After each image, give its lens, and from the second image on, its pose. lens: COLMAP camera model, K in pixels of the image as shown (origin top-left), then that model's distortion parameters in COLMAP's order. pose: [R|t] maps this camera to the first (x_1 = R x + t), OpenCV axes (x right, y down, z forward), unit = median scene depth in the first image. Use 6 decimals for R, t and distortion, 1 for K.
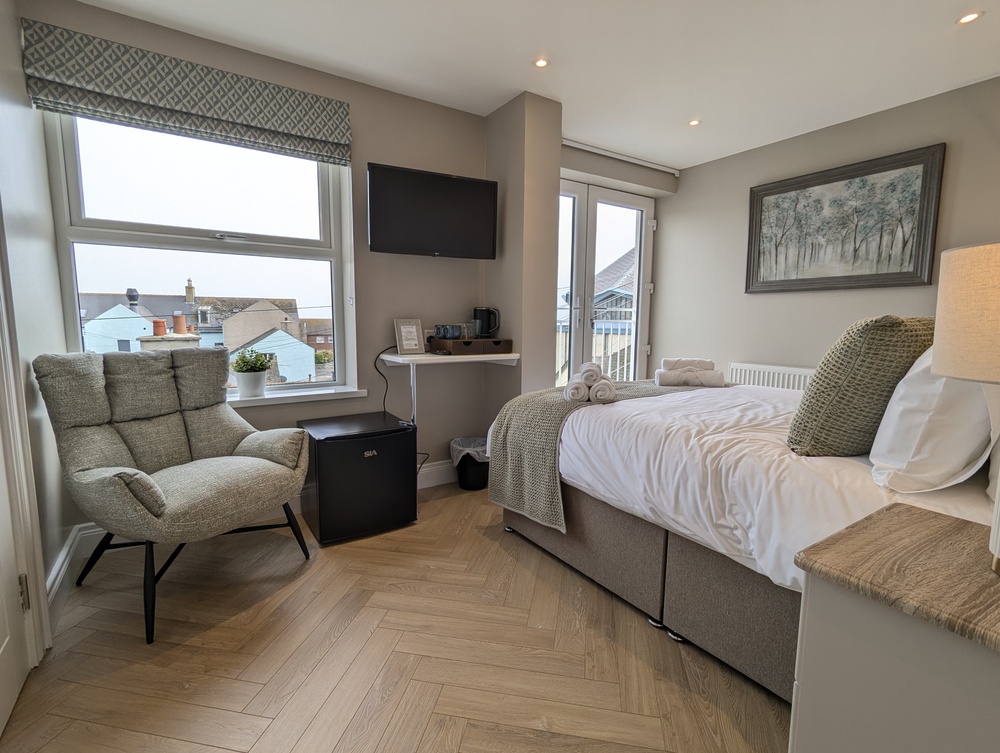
lens RADIAL K [[477.9, 0, 506.8], [0, 477.9, 377.3], [0, 0, 1]] dist [0.000630, -0.001115]
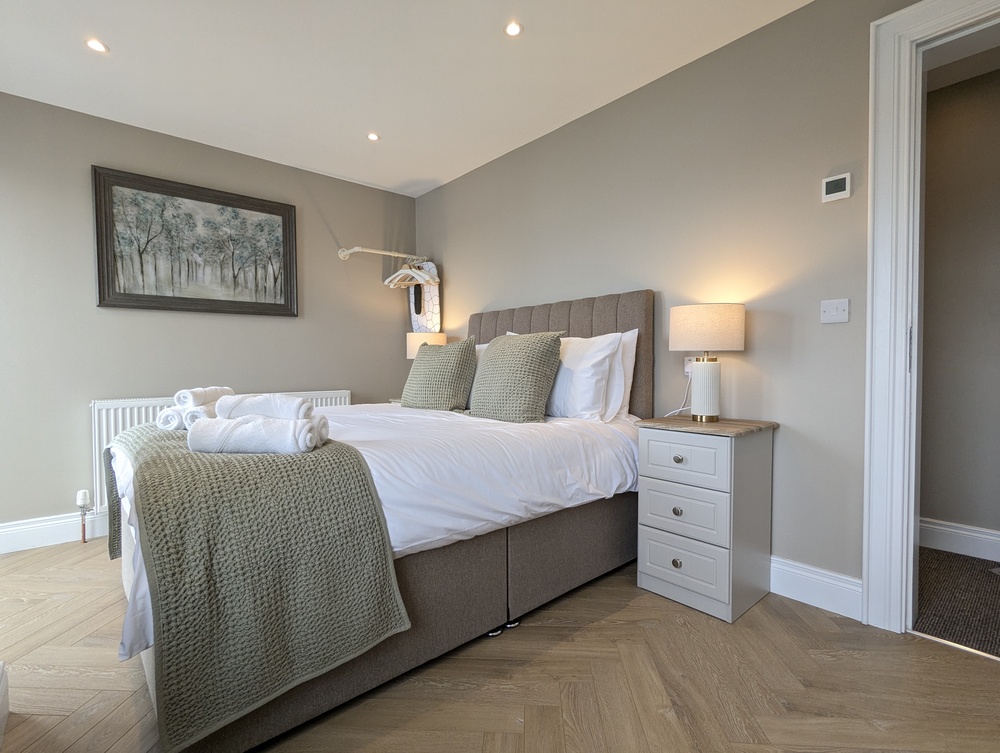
lens RADIAL K [[477.9, 0, 498.9], [0, 477.9, 376.6], [0, 0, 1]] dist [0.000630, -0.001115]
pose [[-0.127241, -0.034294, 0.991279, -0.370179], [0.126182, 0.990722, 0.050472, -0.032981], [-0.983813, 0.131504, -0.121734, 0.593880]]
